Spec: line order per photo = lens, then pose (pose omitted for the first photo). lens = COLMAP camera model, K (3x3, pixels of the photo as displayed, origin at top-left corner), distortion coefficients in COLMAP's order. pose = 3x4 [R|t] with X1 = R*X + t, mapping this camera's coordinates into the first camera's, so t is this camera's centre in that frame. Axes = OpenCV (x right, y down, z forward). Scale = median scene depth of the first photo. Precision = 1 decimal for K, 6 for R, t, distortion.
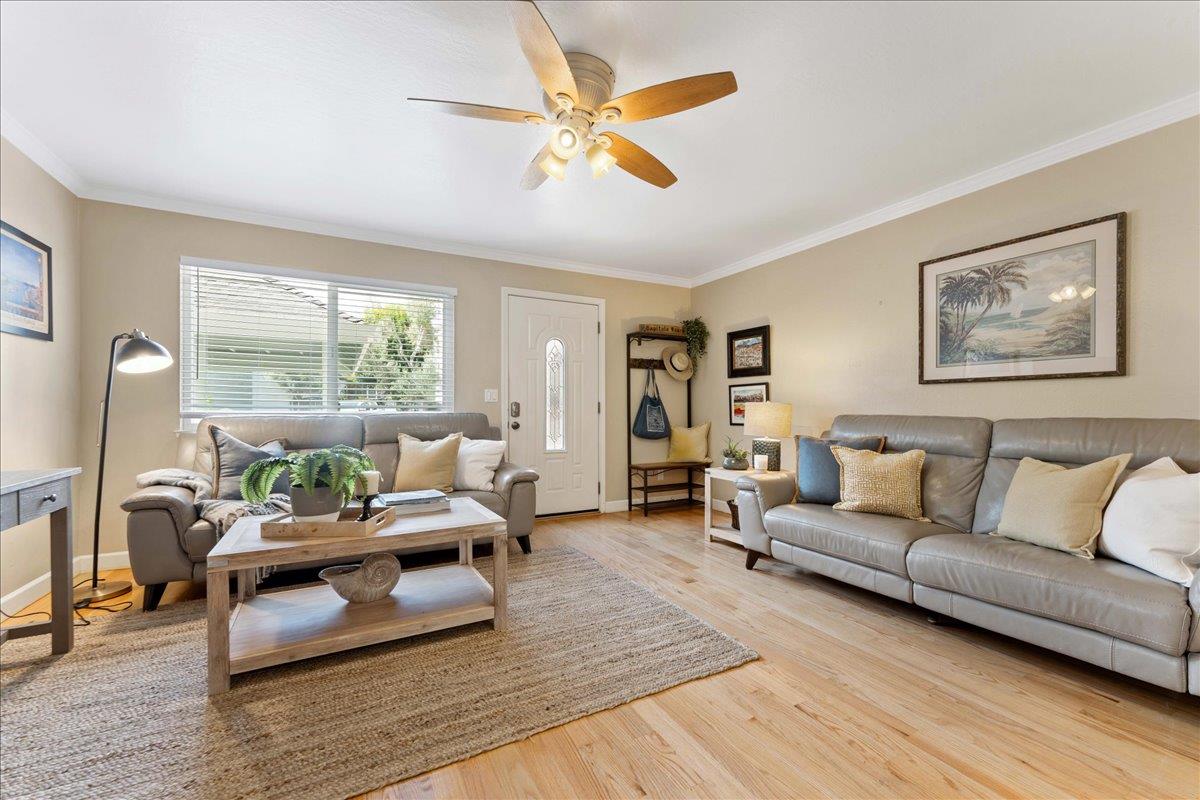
lens RADIAL K [[477.9, 0, 603.0], [0, 477.9, 402.5], [0, 0, 1]] dist [0.002152, 0.000205]
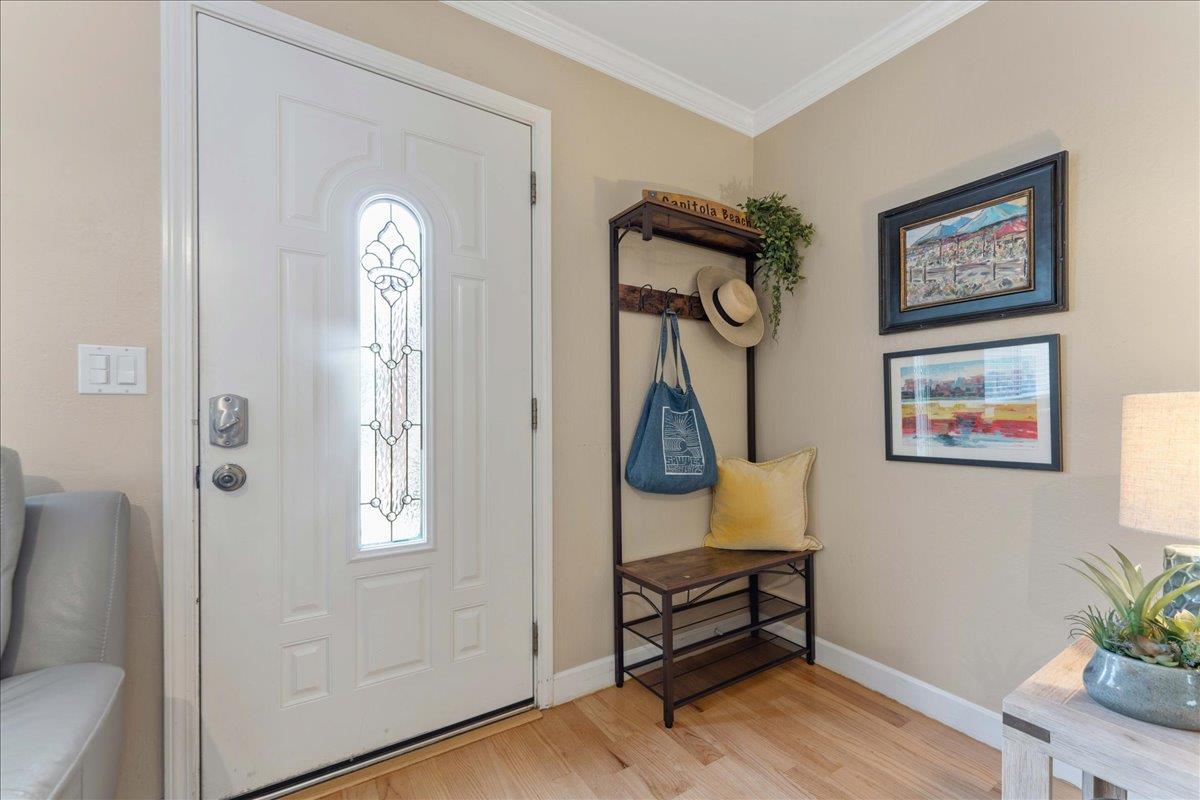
lens RADIAL K [[501.7, 0, 602.7], [0, 501.7, 416.2], [0, 0, 1]] dist [-0.000442, -0.000095]
pose [[0.997562, -0.002406, 0.069749, 0.015977], [0.001268, 0.999866, 0.016350, 0.006129], [-0.069779, -0.016221, 0.997431, 0.600906]]
